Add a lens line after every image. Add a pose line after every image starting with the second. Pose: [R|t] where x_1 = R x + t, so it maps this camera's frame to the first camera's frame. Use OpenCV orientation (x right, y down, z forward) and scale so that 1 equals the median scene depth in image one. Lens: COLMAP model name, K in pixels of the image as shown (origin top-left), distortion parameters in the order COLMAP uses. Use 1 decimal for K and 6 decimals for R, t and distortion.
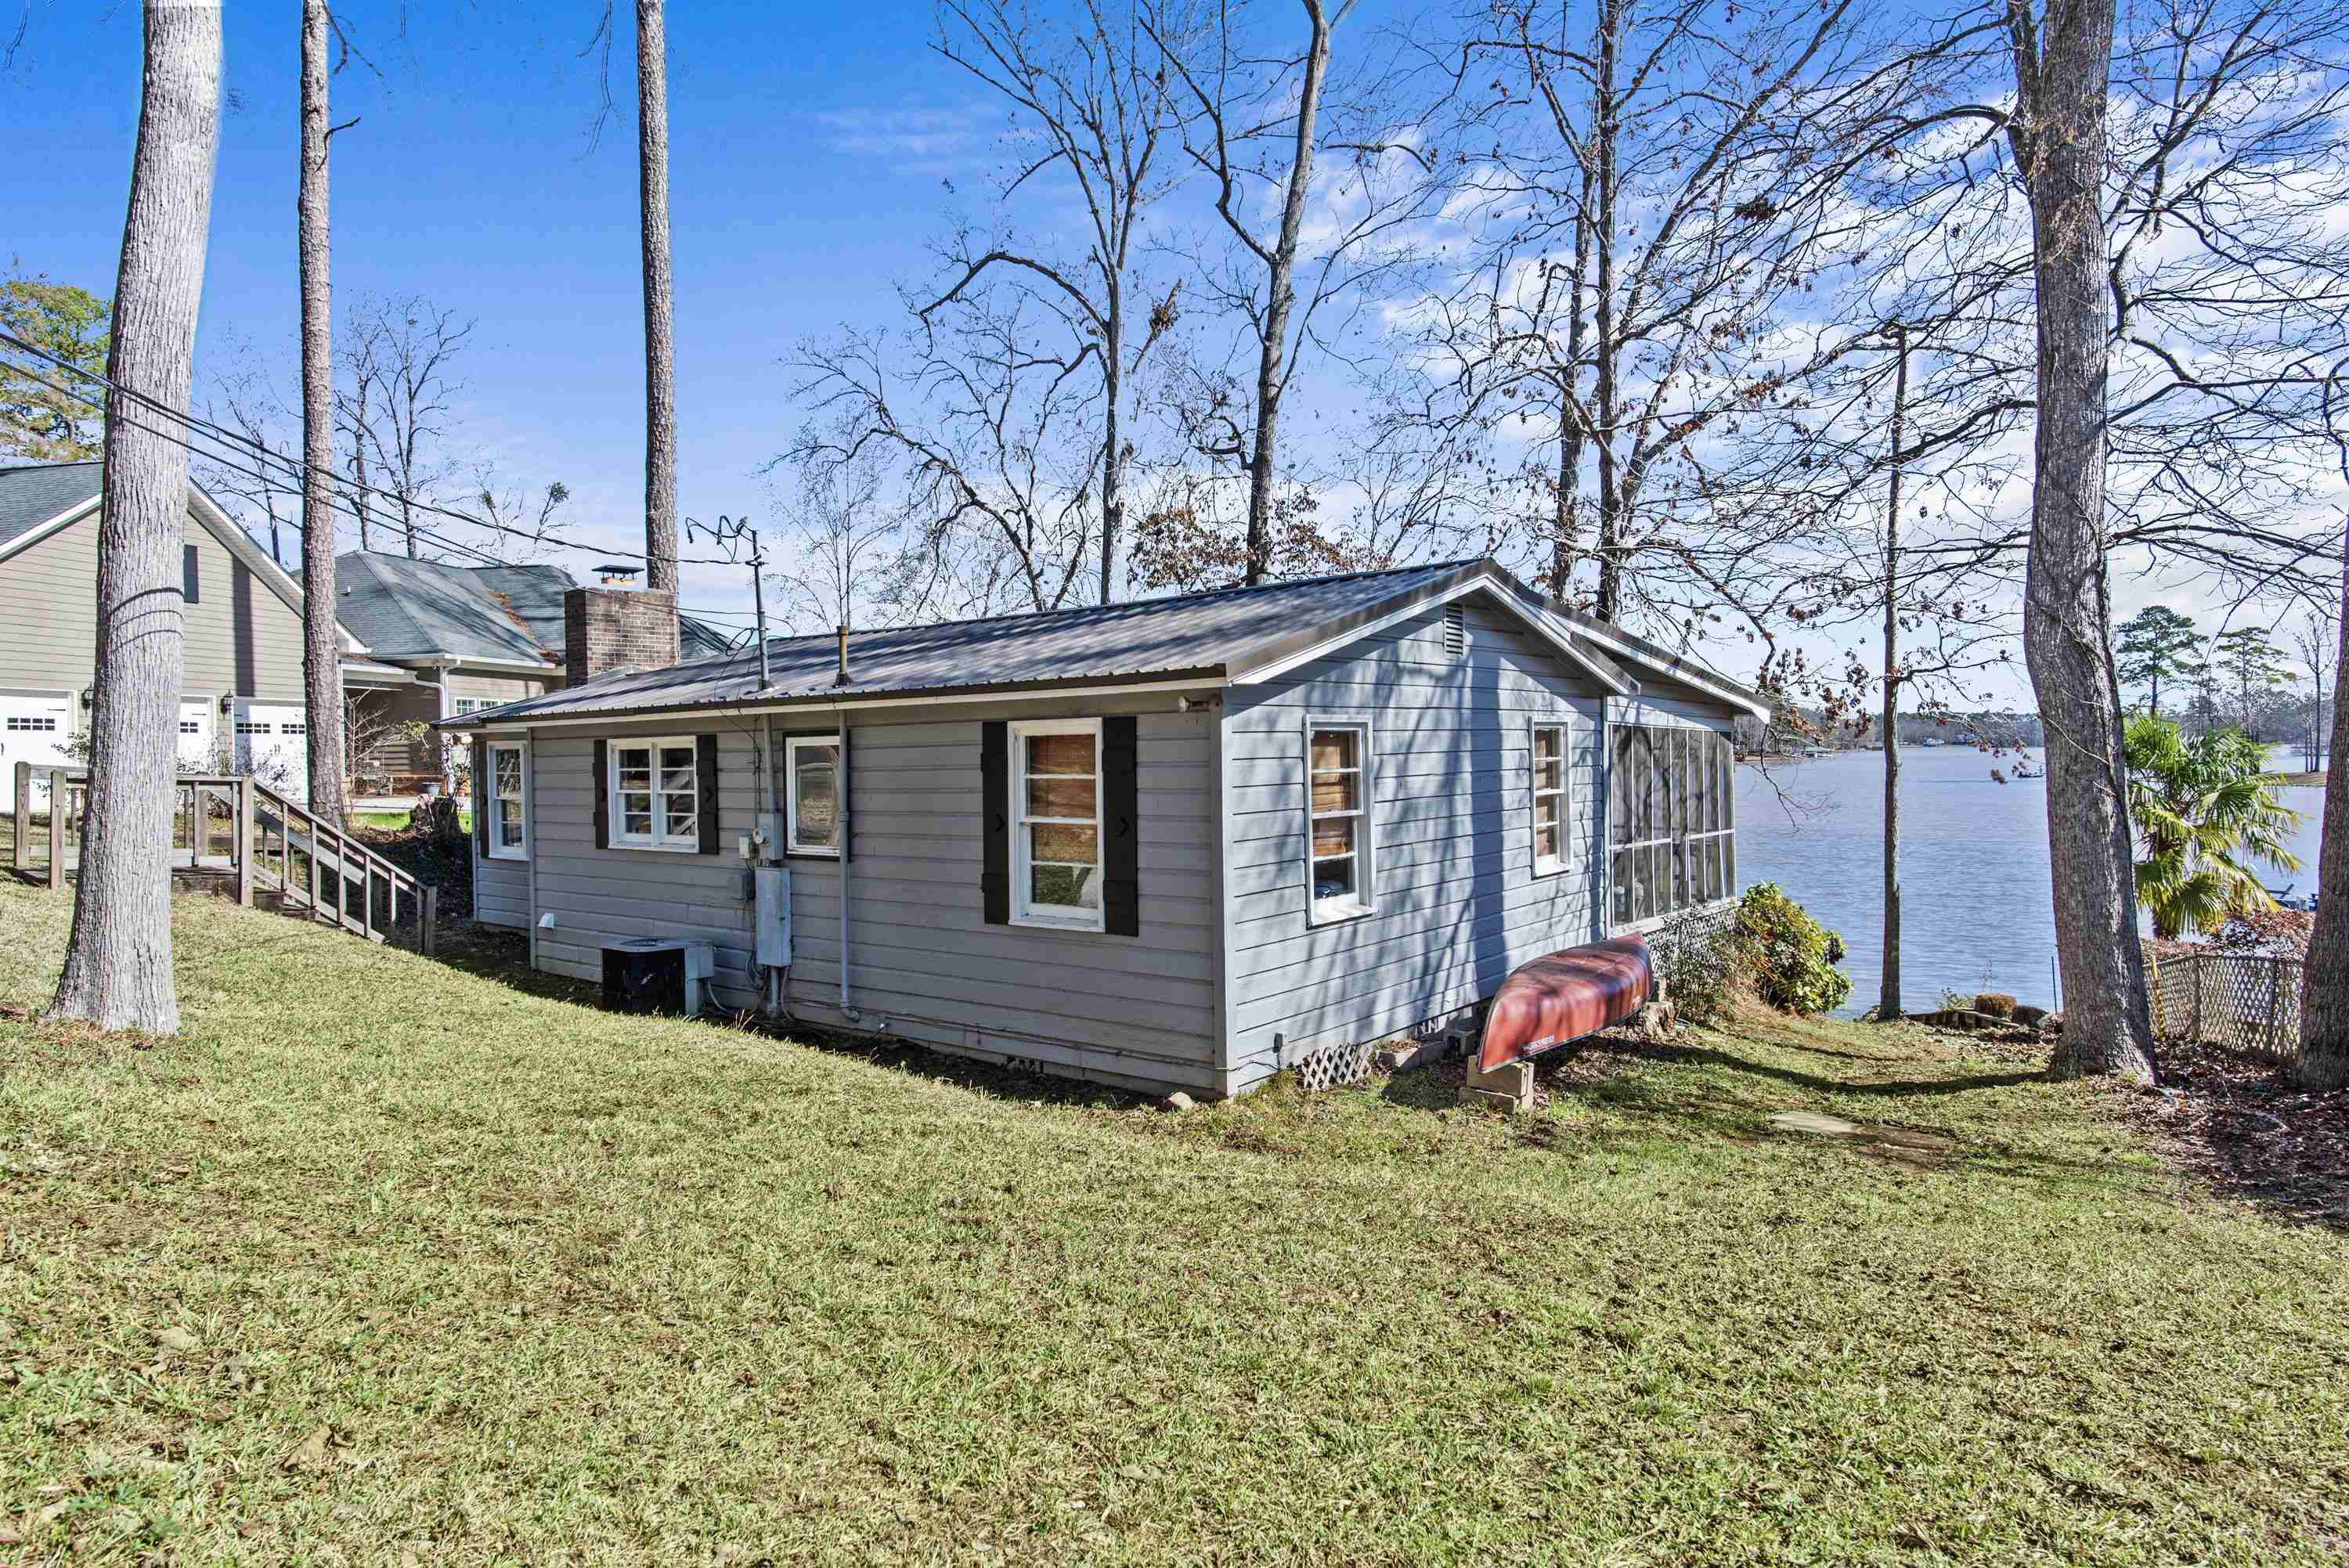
lens RADIAL K [[1389.5, 0, 1167.4], [0, 1389.5, 785.8], [0, 0, 1]] dist [-0.011648, 0.004428]
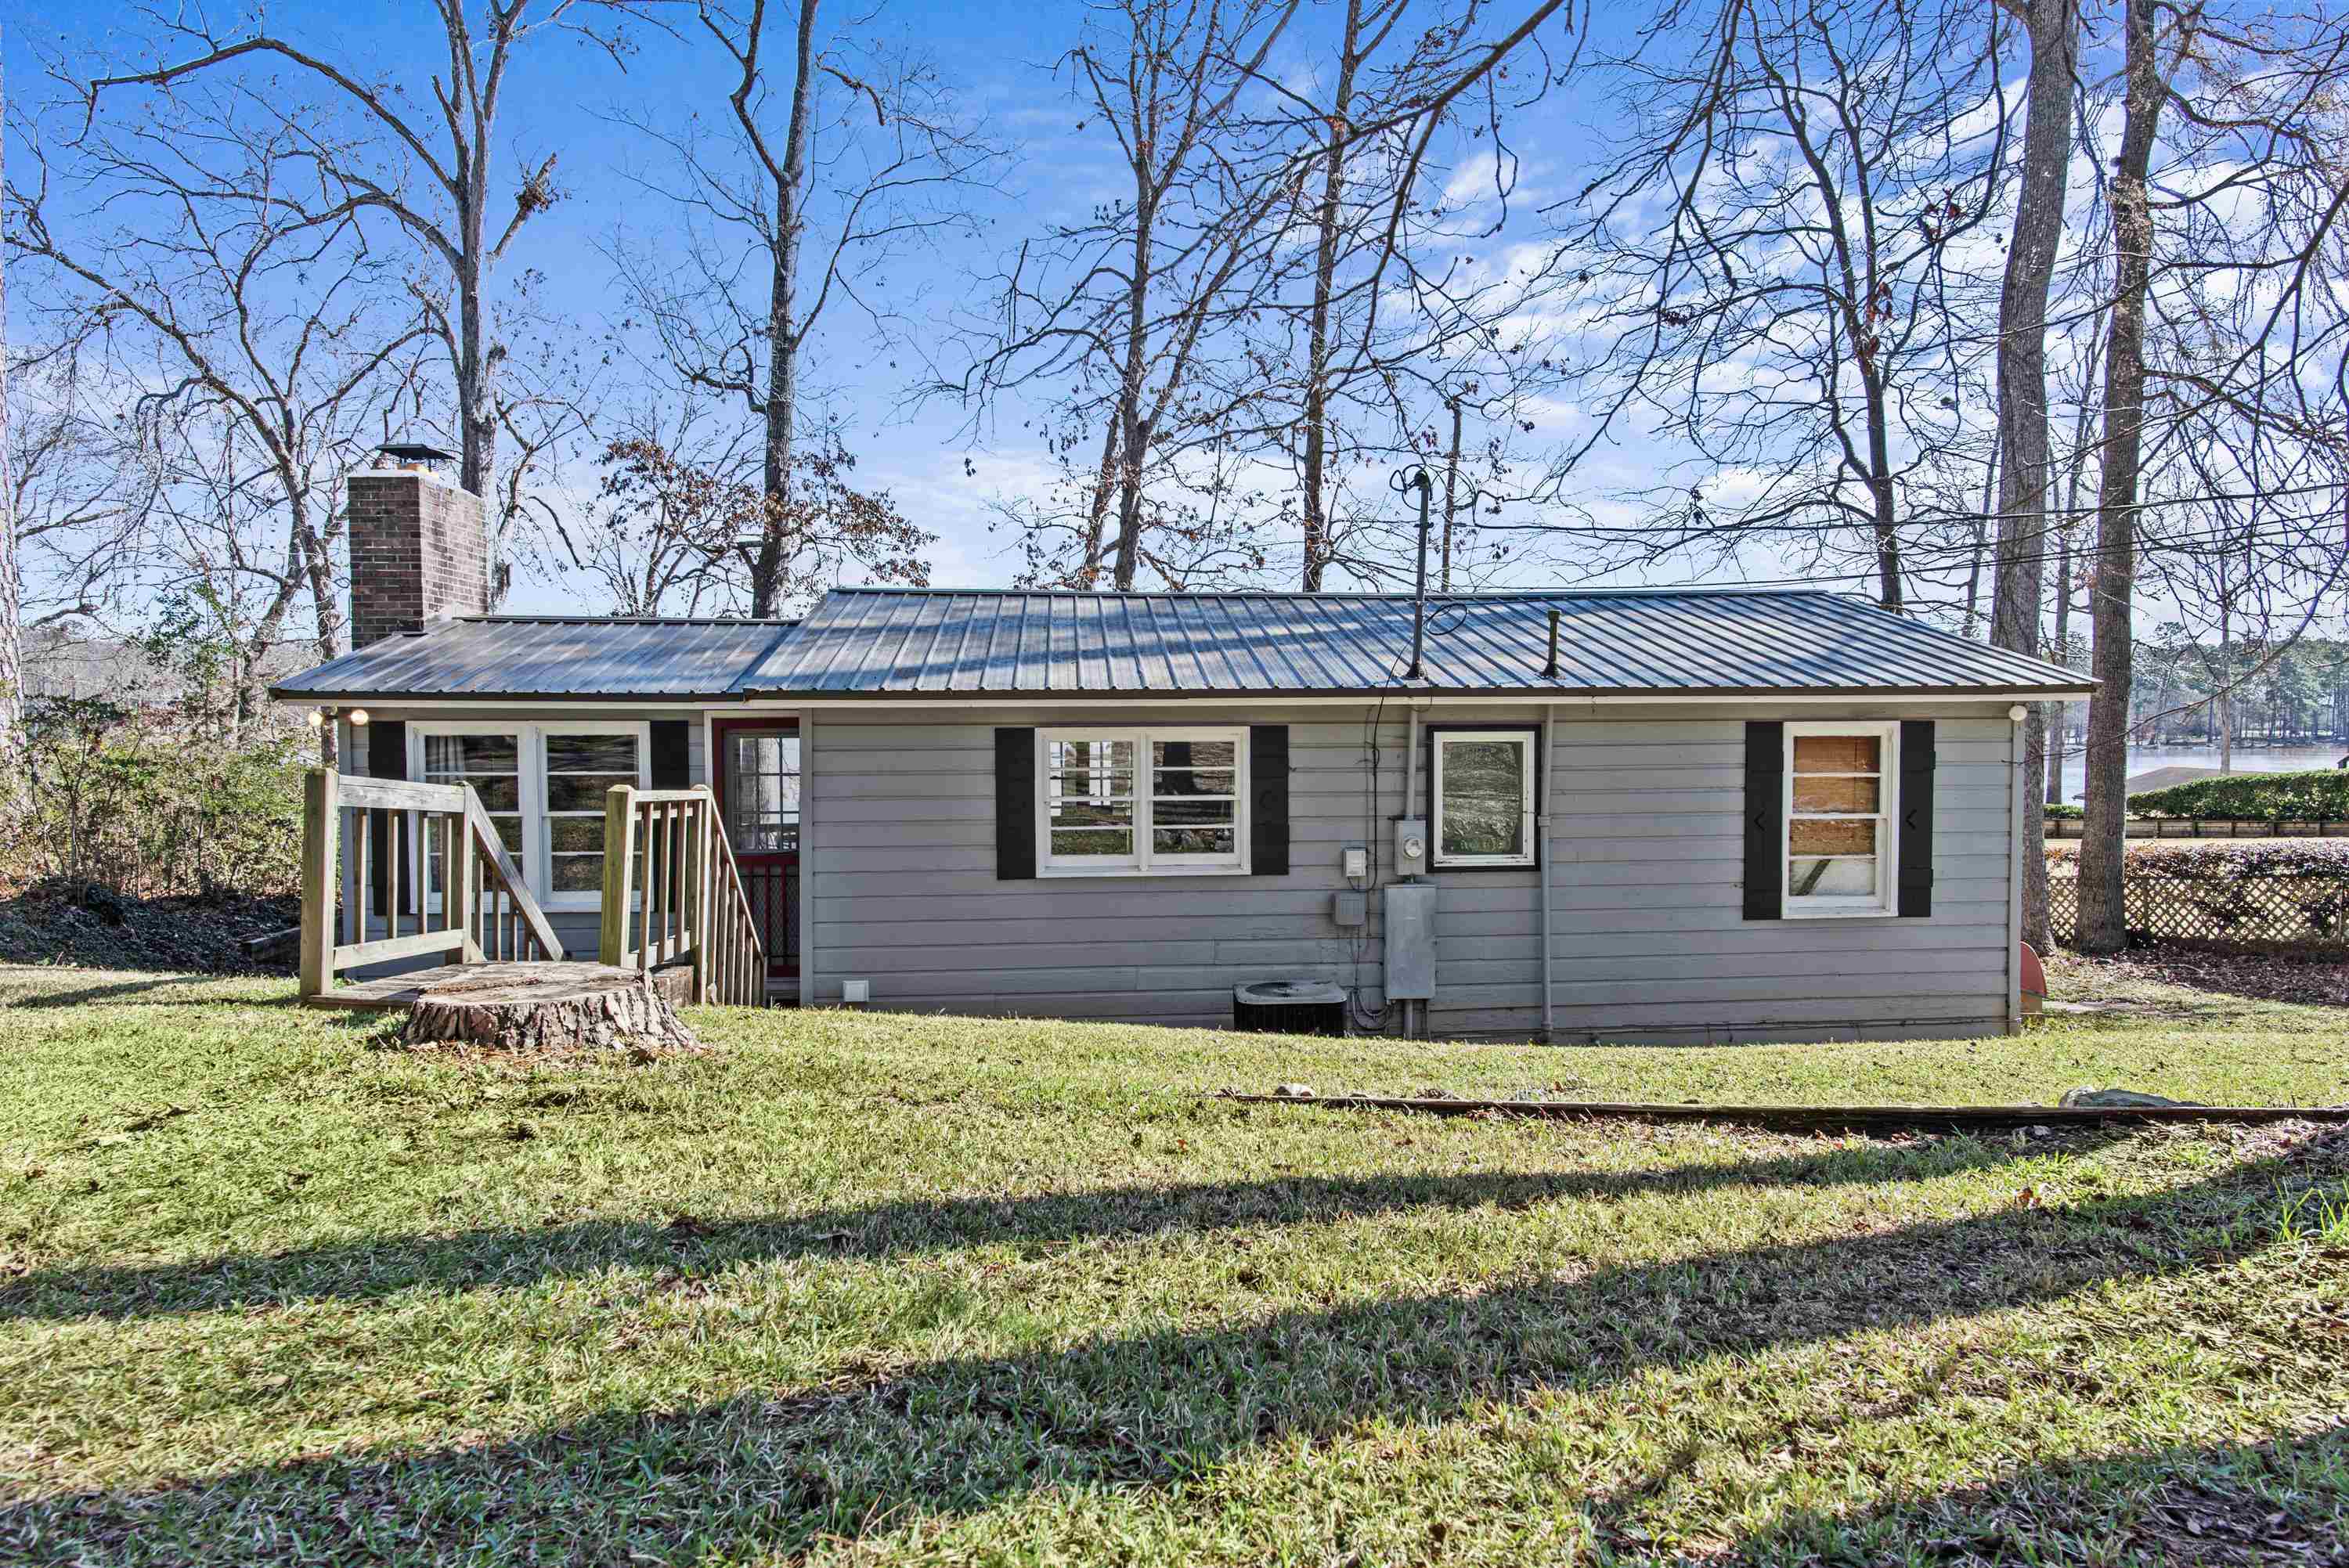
lens RADIAL K [[1389.5, 0, 1174.7], [0, 1389.5, 796.7], [0, 0, 1]] dist [-0.011648, 0.004428]
pose [[0.714743, -0.024342, 0.698964, -0.992407], [0.007357, 0.999601, 0.027289, -0.019195], [-0.699349, -0.014362, 0.714637, 0.498627]]
